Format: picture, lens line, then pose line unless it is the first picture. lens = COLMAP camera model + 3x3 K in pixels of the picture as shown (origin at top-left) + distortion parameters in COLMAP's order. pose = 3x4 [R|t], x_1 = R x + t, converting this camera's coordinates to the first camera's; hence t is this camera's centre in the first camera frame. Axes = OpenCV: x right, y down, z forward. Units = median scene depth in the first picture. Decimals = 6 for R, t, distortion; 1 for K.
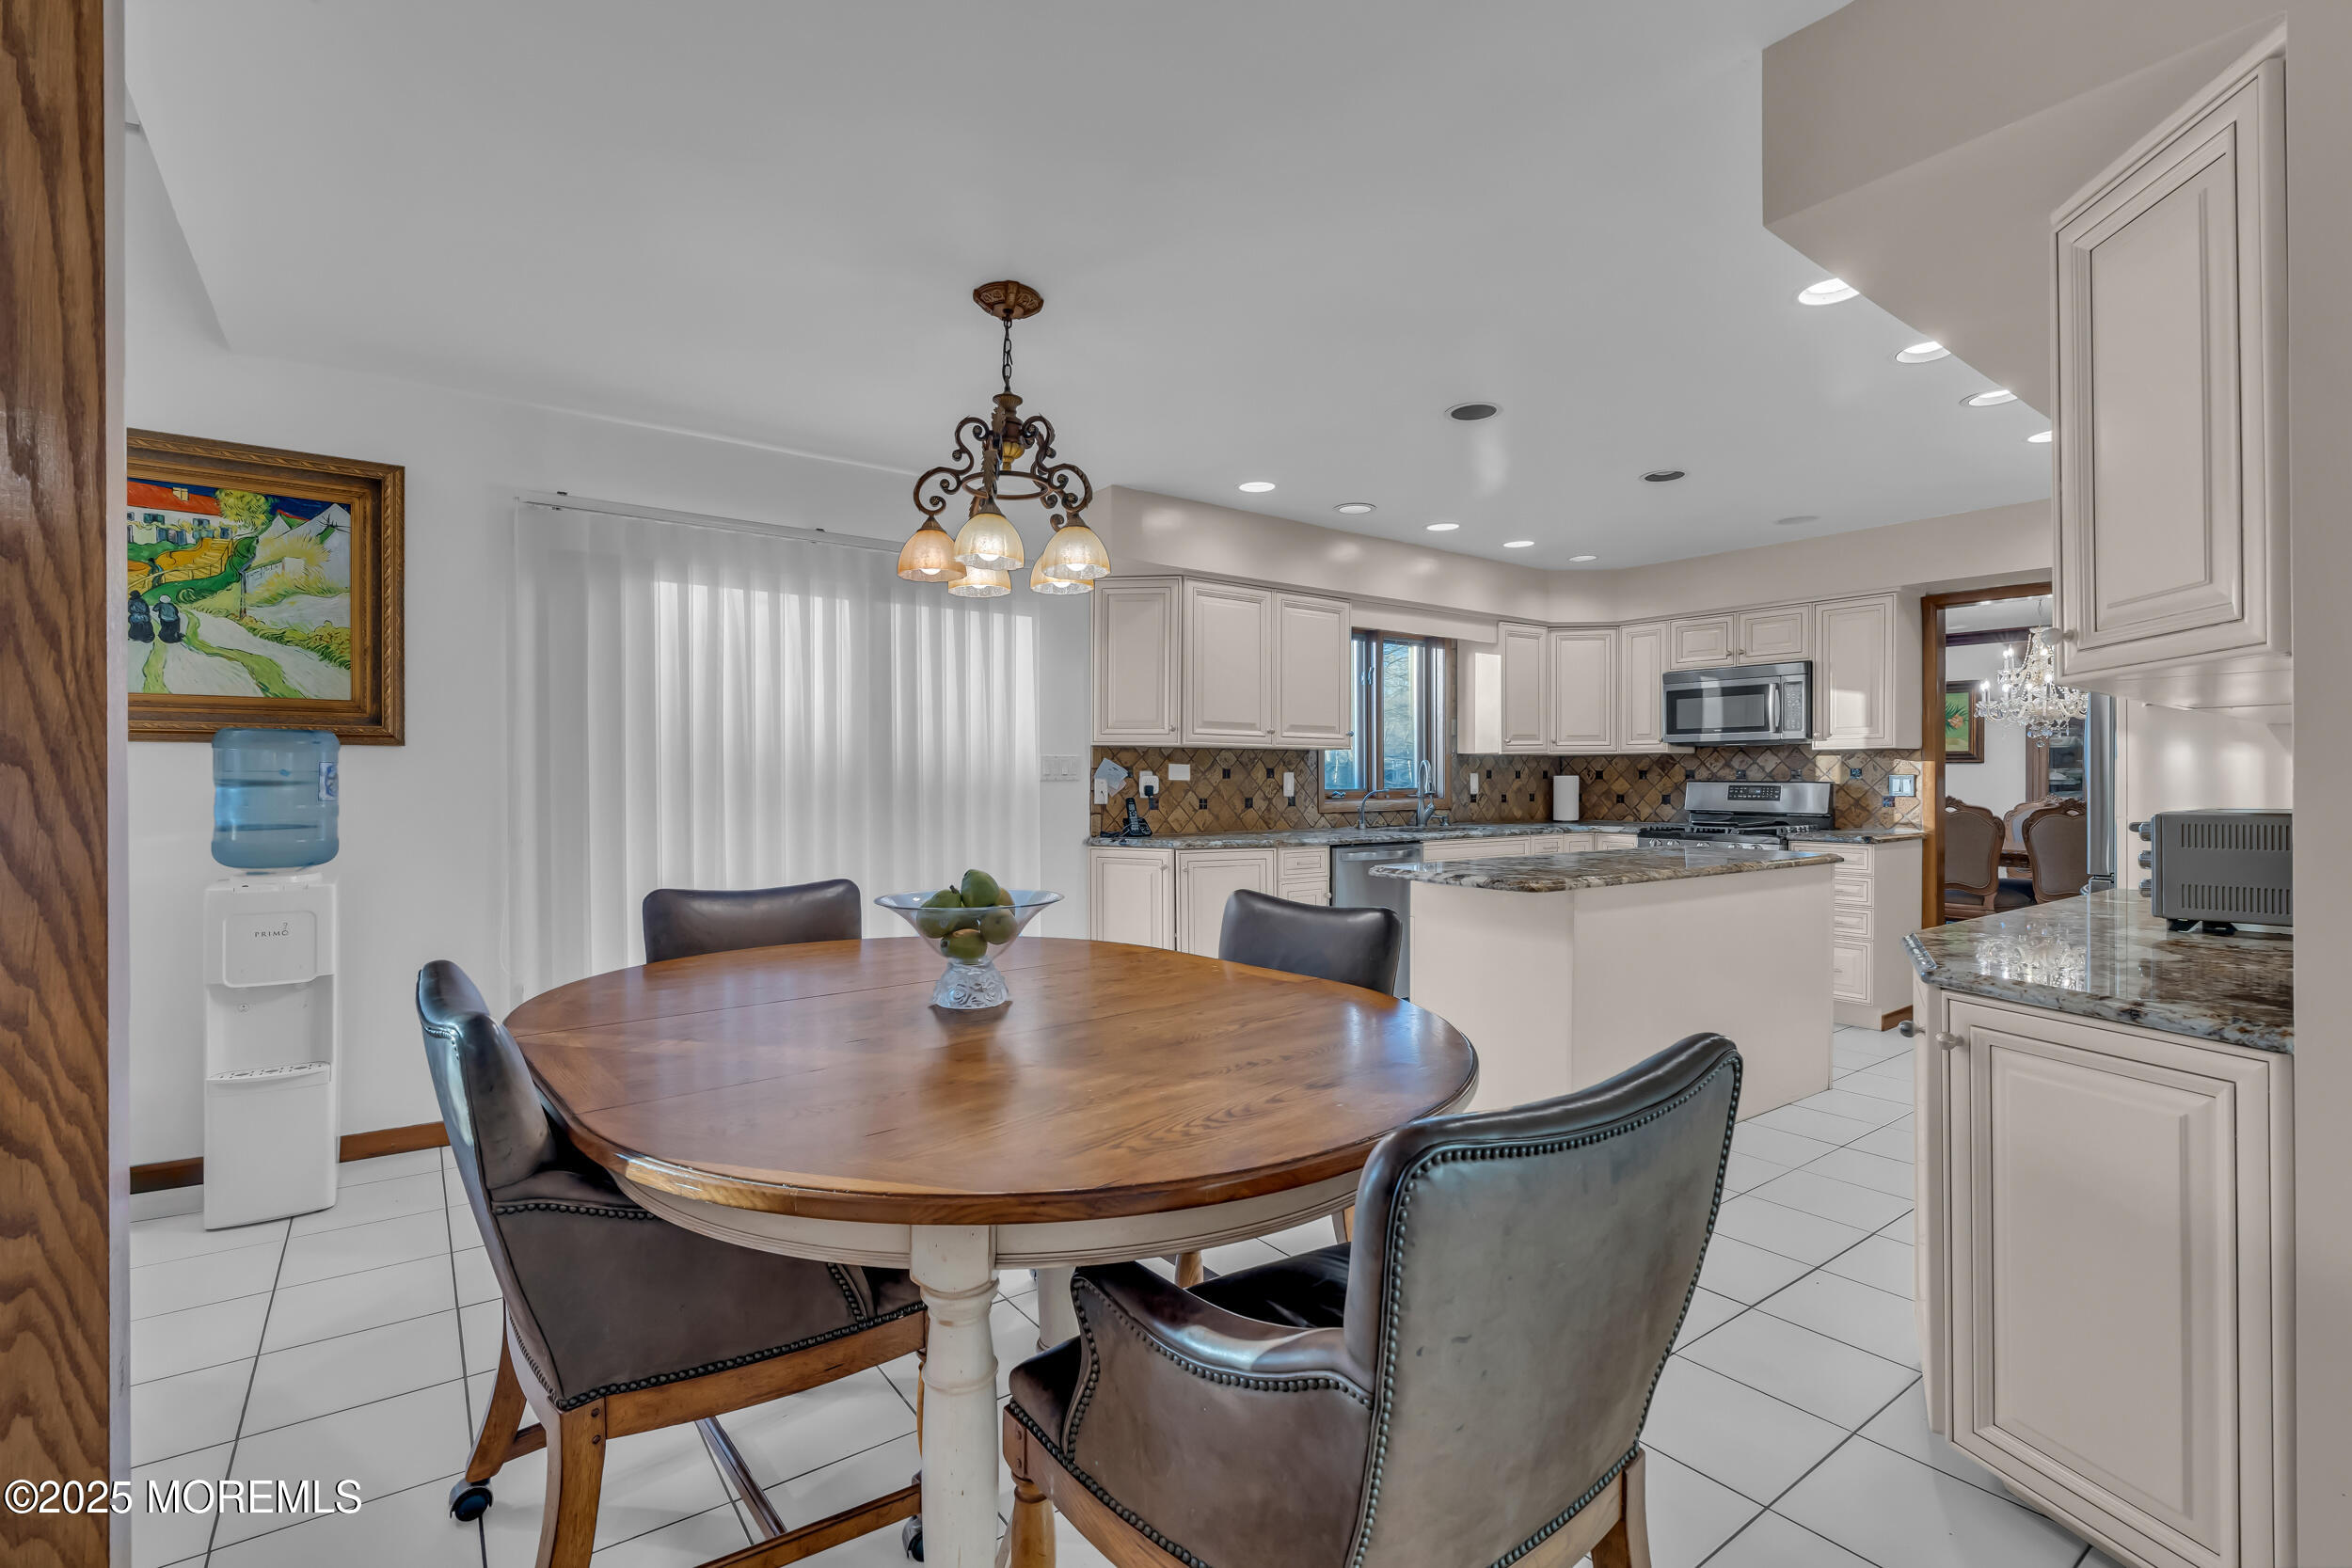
lens RADIAL K [[1064.6, 0, 1179.1], [0, 1064.6, 787.2], [0, 0, 1]] dist [-0.001367, 0.000352]
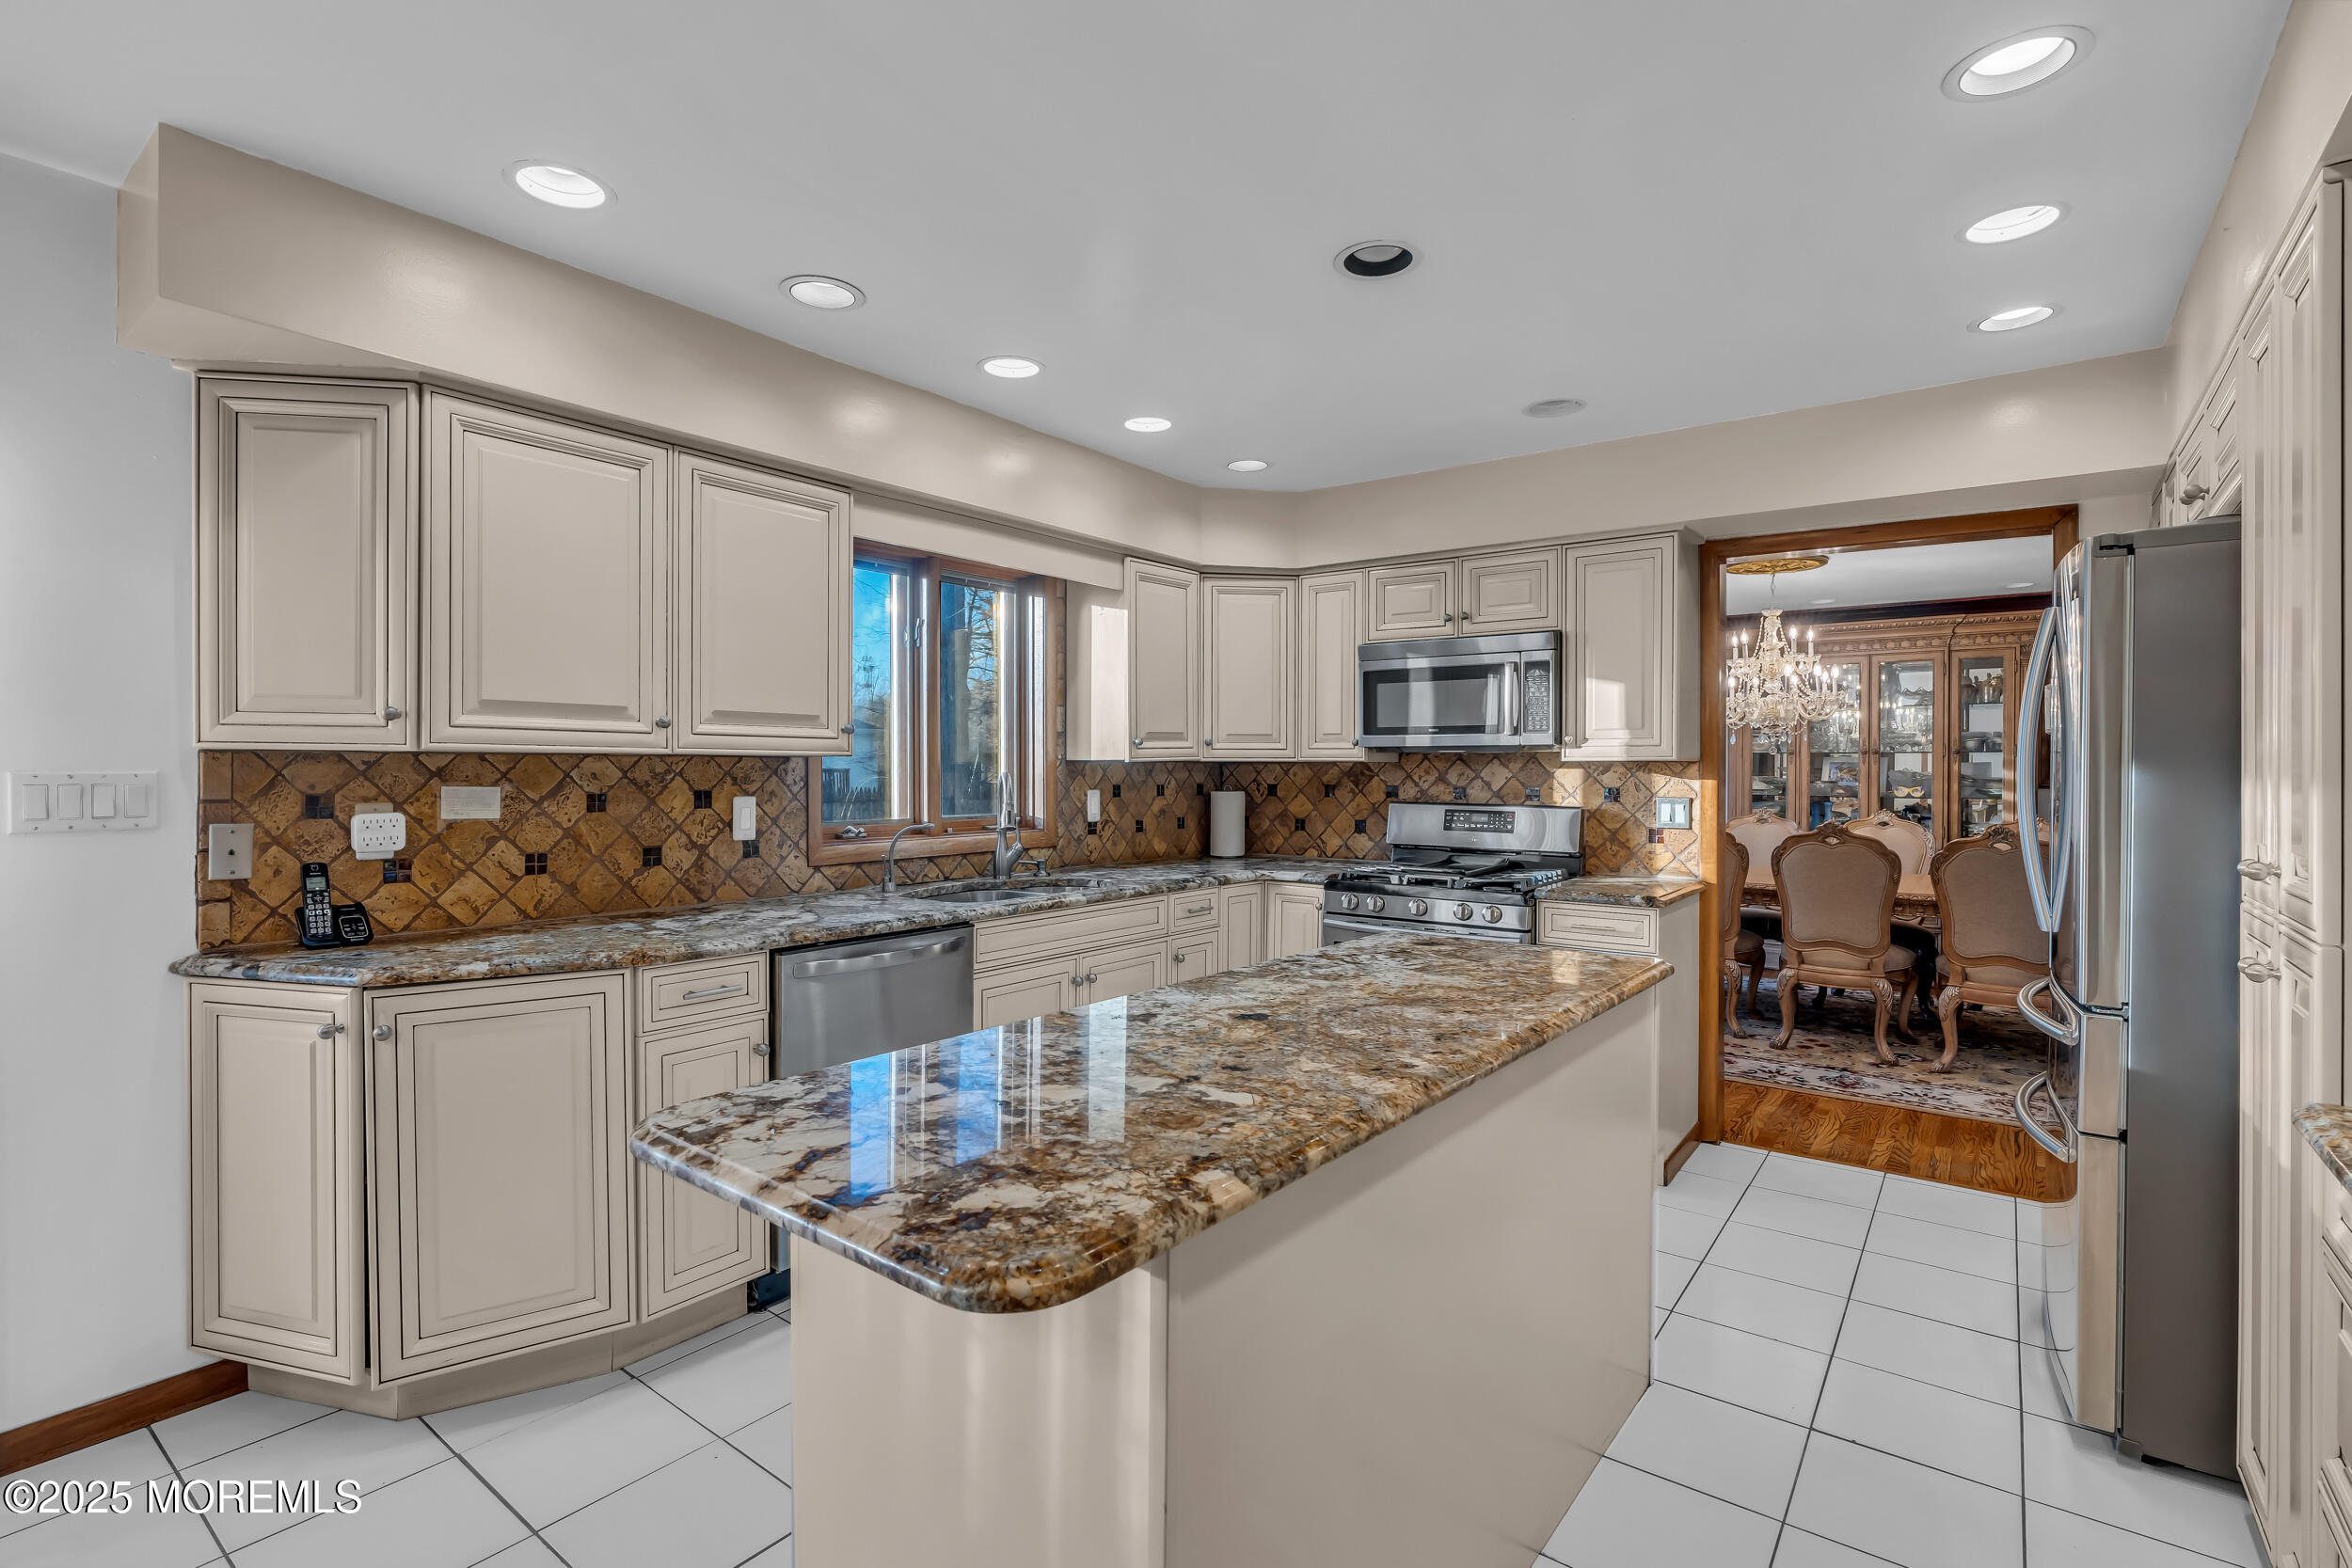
lens RADIAL K [[1064.6, 0, 1179.1], [0, 1064.6, 787.2], [0, 0, 1]] dist [-0.001367, 0.000352]
pose [[0.960891, -0.001923, 0.276920, 0.156211], [-0.001134, 0.999940, 0.010878, -0.023643], [-0.276924, -0.010767, 0.960832, 0.378392]]
